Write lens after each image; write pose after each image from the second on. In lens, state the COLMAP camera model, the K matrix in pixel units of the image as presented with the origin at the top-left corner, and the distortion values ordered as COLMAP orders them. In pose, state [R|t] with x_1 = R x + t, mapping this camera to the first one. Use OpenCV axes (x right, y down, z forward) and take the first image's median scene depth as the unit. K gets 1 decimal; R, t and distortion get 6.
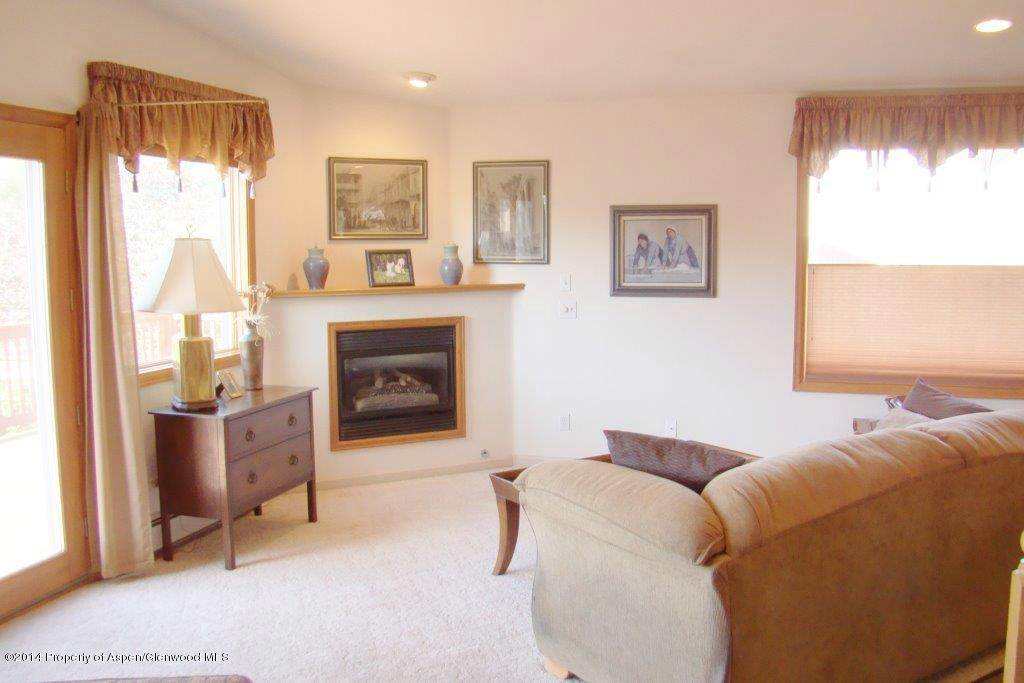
lens RADIAL K [[936.6, 0, 512.0], [0, 936.6, 341.5], [0, 0, 1]] dist [-0.179141, 0.124550]
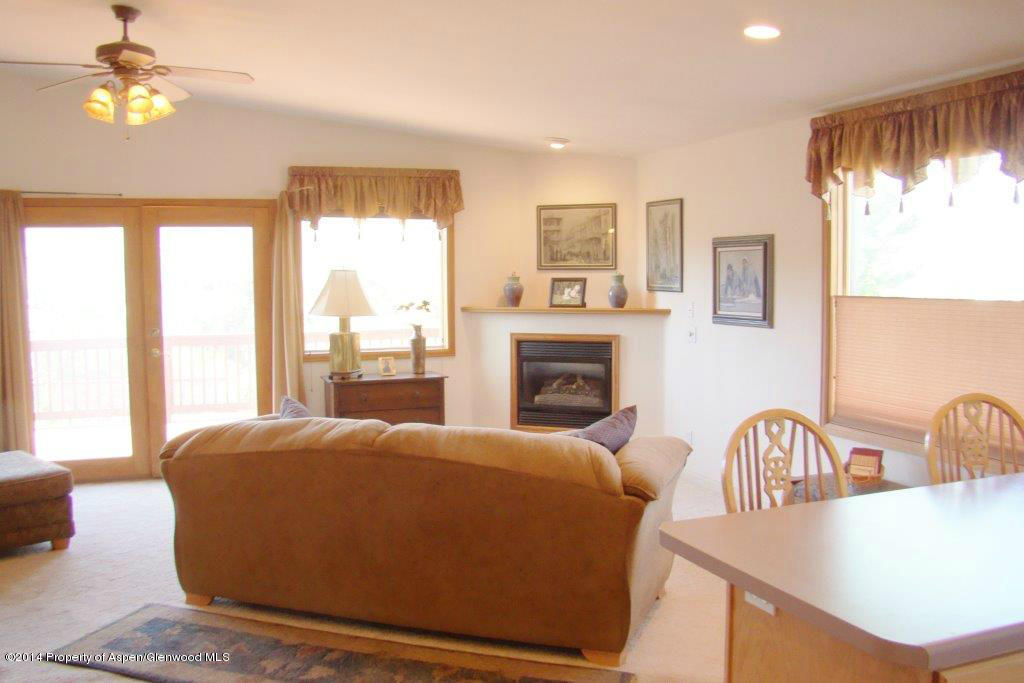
lens RADIAL K [[936.6, 0, 512.0], [0, 936.6, 341.5], [0, 0, 1]] dist [-0.179141, 0.124550]
pose [[0.620181, 0.058369, -0.782284, 0.812295], [-0.080484, 0.996700, 0.010562, -0.021185], [0.780319, 0.056411, 0.622832, 0.170005]]
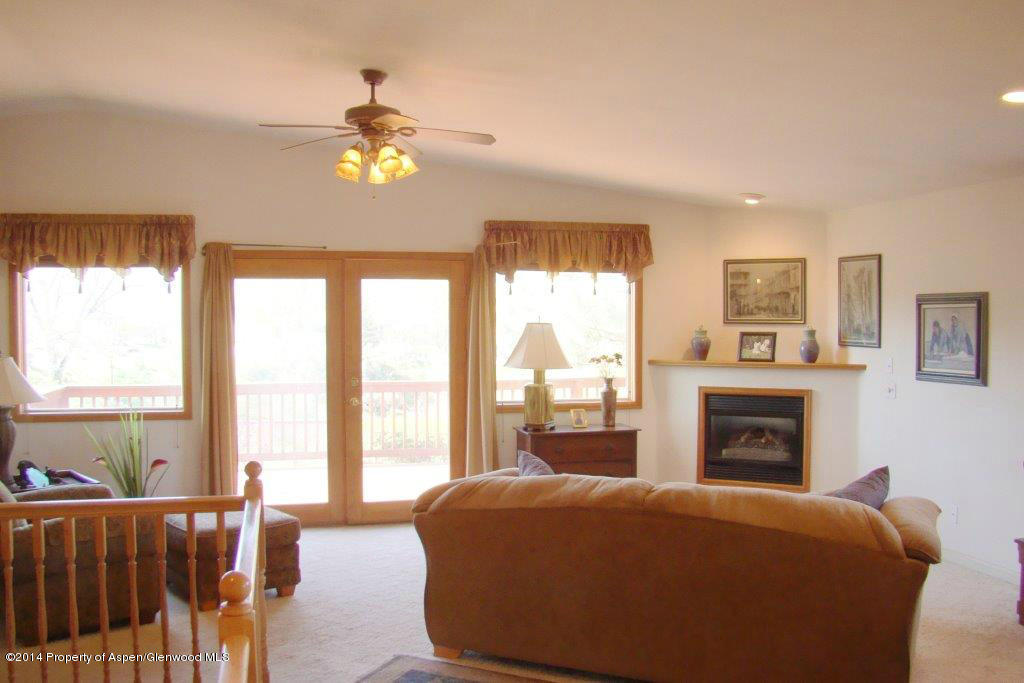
lens RADIAL K [[936.6, 0, 512.0], [0, 936.6, 341.5], [0, 0, 1]] dist [-0.179141, 0.124550]
pose [[0.530617, 0.026326, -0.847203, 0.752732], [-0.091777, 0.995426, -0.026550, -0.023058], [0.842628, 0.091842, 0.530606, 0.066036]]
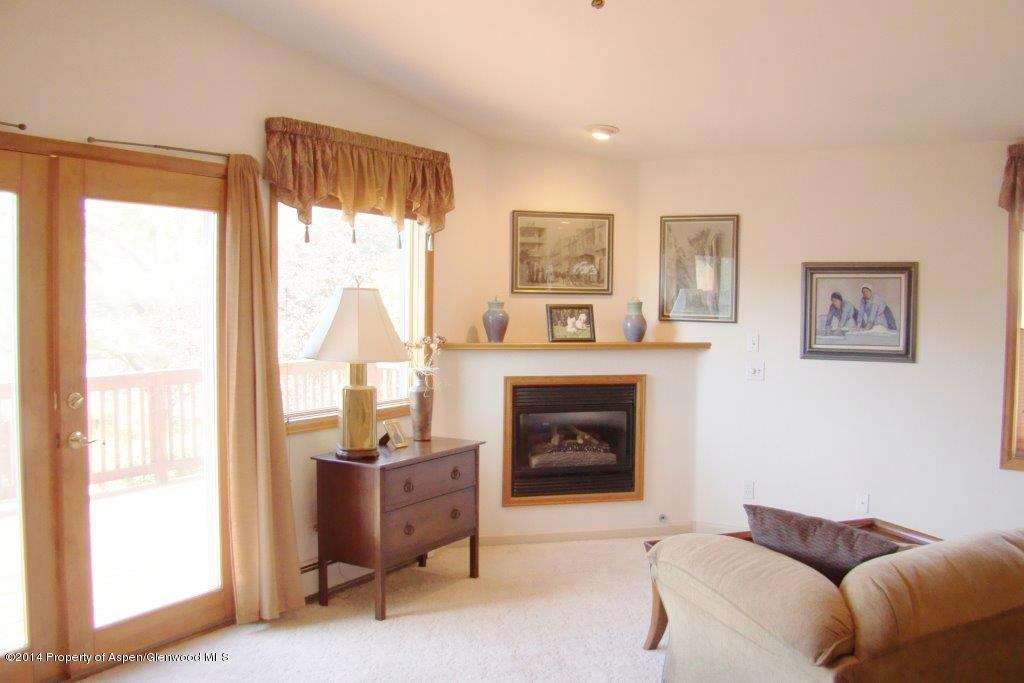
lens RADIAL K [[936.6, 0, 512.0], [0, 936.6, 341.5], [0, 0, 1]] dist [-0.179141, 0.124550]
pose [[0.970293, 0.026026, -0.240528, 0.047245], [-0.040447, 0.997655, -0.055217, -0.002575], [0.238527, 0.063305, 0.969070, 0.031156]]
